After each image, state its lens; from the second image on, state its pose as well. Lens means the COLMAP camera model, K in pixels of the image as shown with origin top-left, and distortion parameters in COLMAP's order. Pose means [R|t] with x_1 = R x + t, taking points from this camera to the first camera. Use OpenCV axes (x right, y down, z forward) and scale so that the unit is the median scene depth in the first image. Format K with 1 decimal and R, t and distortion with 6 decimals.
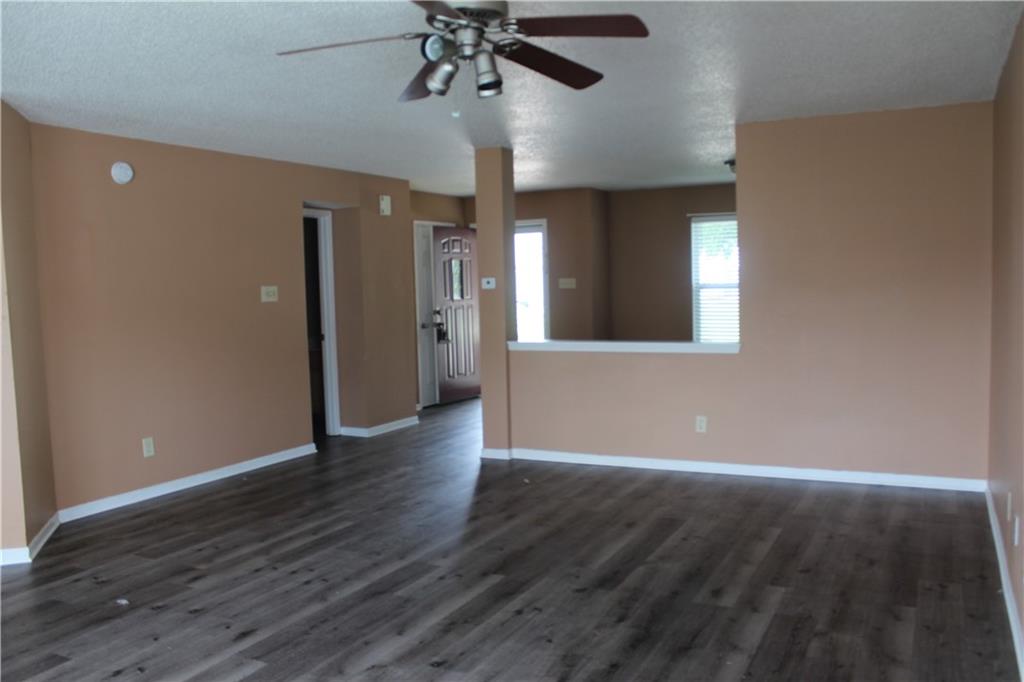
lens RADIAL K [[835.2, 0, 512.0], [0, 835.2, 341.0], [0, 0, 1]] dist [-0.085541, 0.007320]
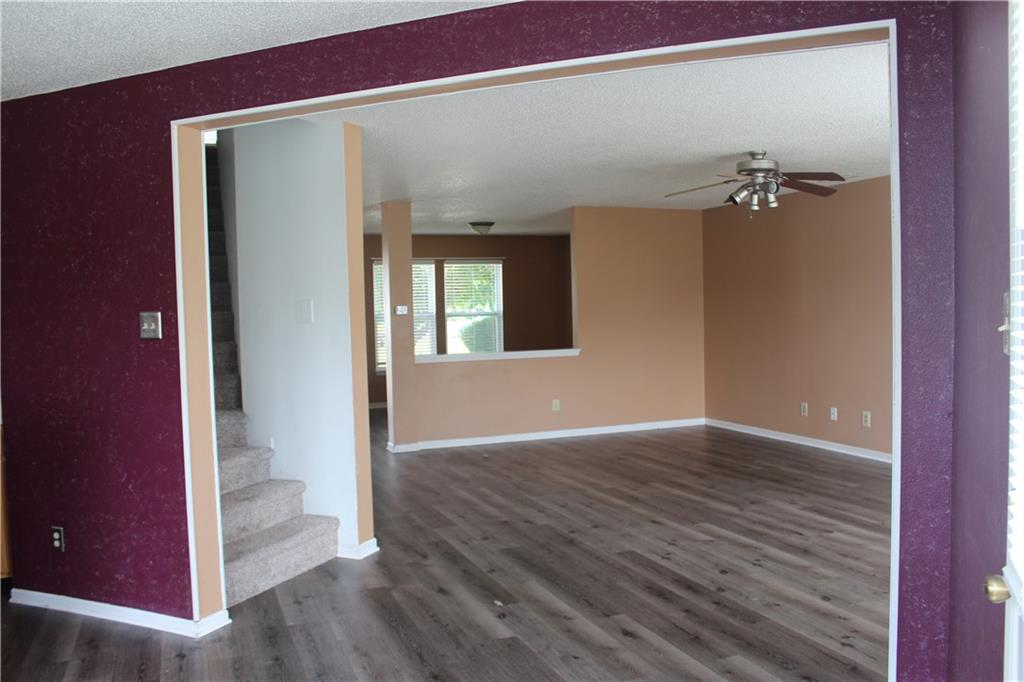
lens RADIAL K [[835.2, 0, 512.0], [0, 835.2, 341.0], [0, 0, 1]] dist [-0.085541, 0.007320]
pose [[0.663233, -0.019117, 0.748169, -1.580724], [0.059910, 0.997822, -0.027612, 0.041170], [-0.746012, 0.063136, 0.662933, 0.132243]]
